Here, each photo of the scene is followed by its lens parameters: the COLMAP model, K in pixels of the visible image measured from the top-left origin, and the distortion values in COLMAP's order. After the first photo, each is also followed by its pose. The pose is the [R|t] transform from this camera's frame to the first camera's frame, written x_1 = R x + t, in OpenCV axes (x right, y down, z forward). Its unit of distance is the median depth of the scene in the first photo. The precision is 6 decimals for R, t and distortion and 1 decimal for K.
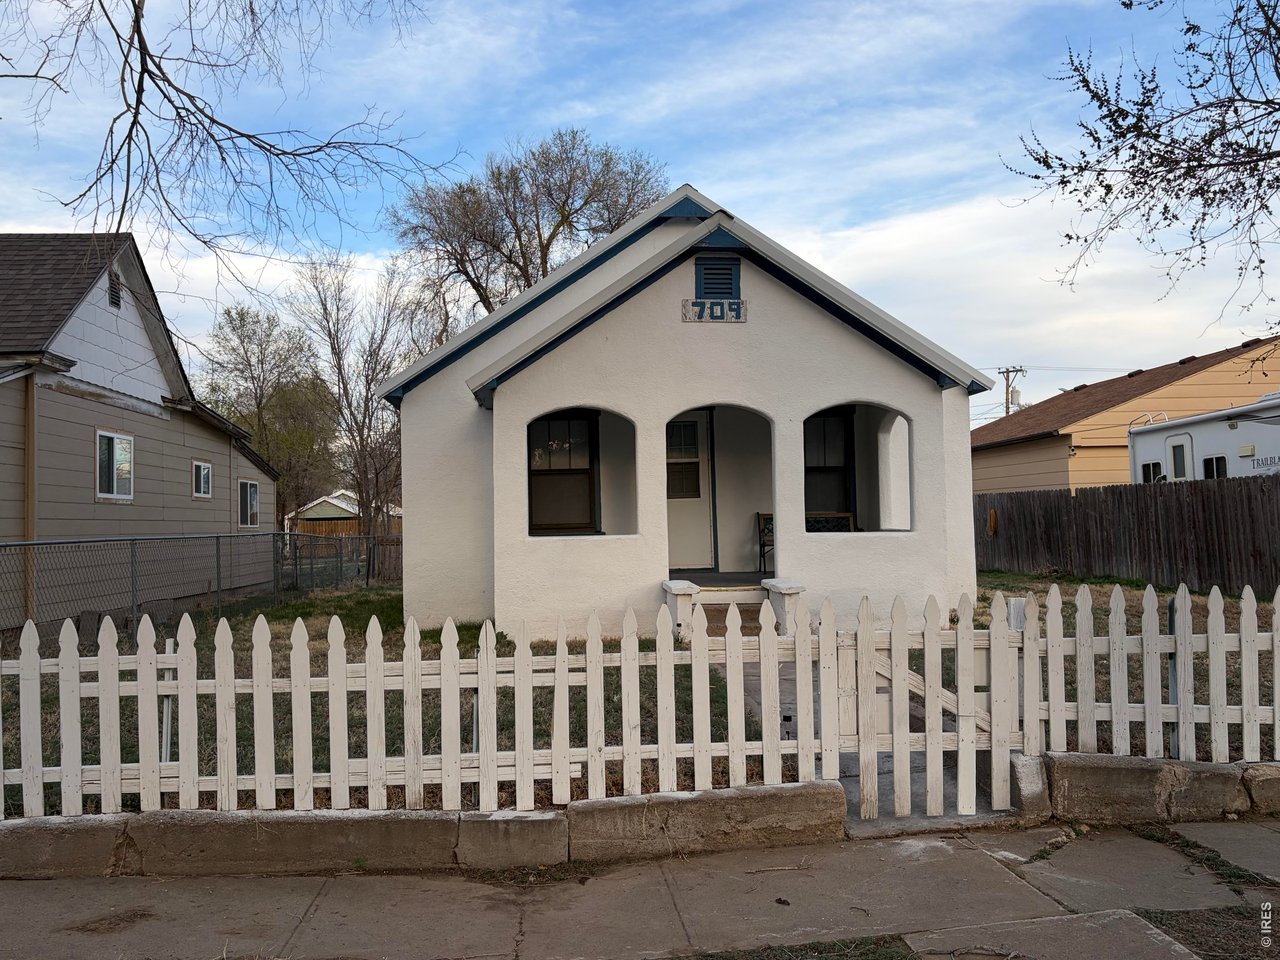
lens RADIAL K [[1089.7, 0, 640.2], [0, 1089.7, 474.4], [0, 0, 1]] dist [0.114956, -0.000371]
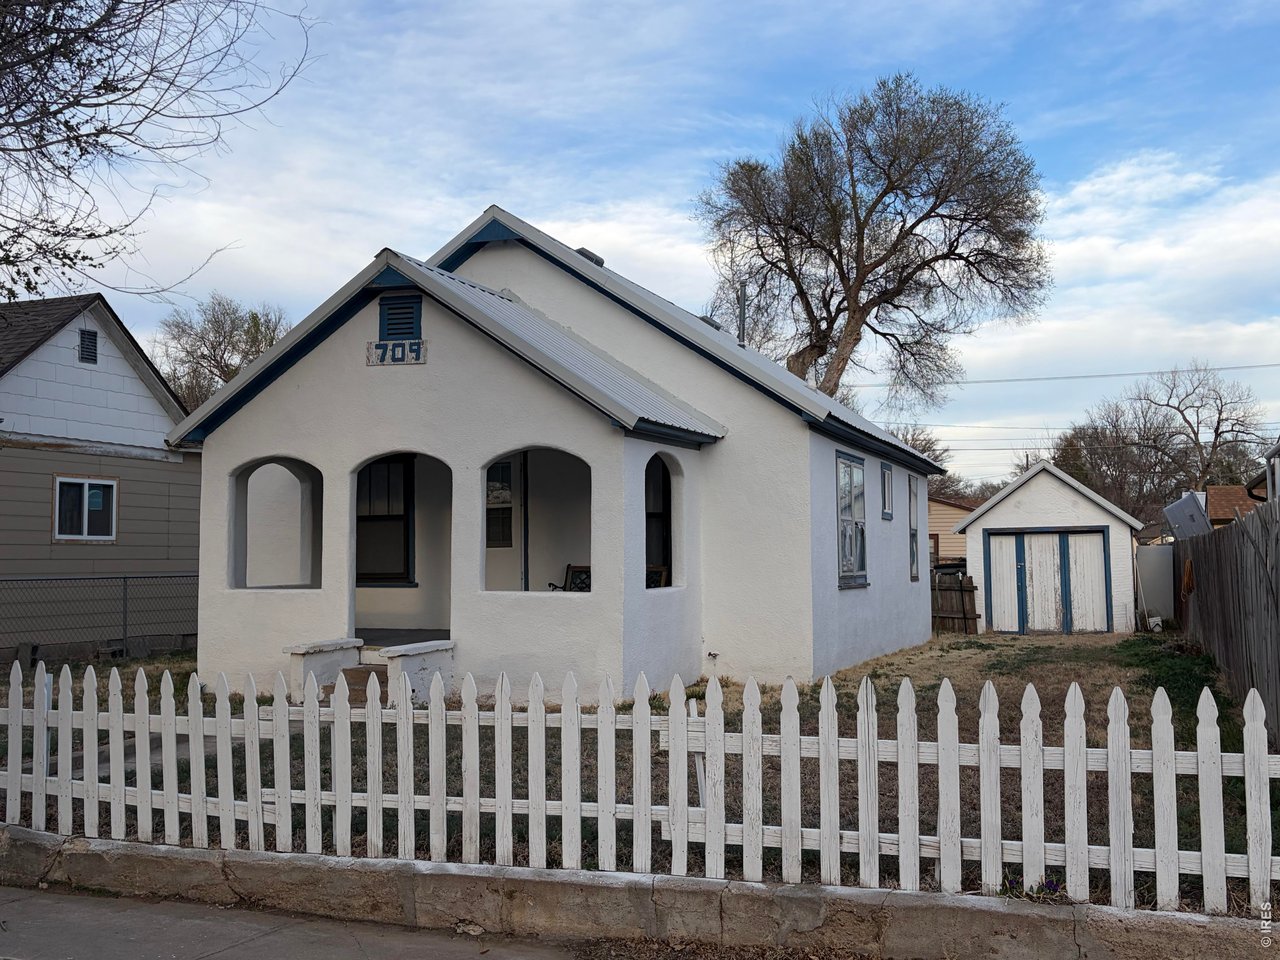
lens RADIAL K [[1403.0, 0, 640.0], [0, 1403.0, 480.0], [0, 0, 1]] dist [0.002806, 0.009740]
pose [[0.909966, -0.008662, -0.414592, 0.758009], [0.006049, 0.999953, -0.007616, -0.029299], [0.414638, 0.004423, 0.909975, -0.013563]]
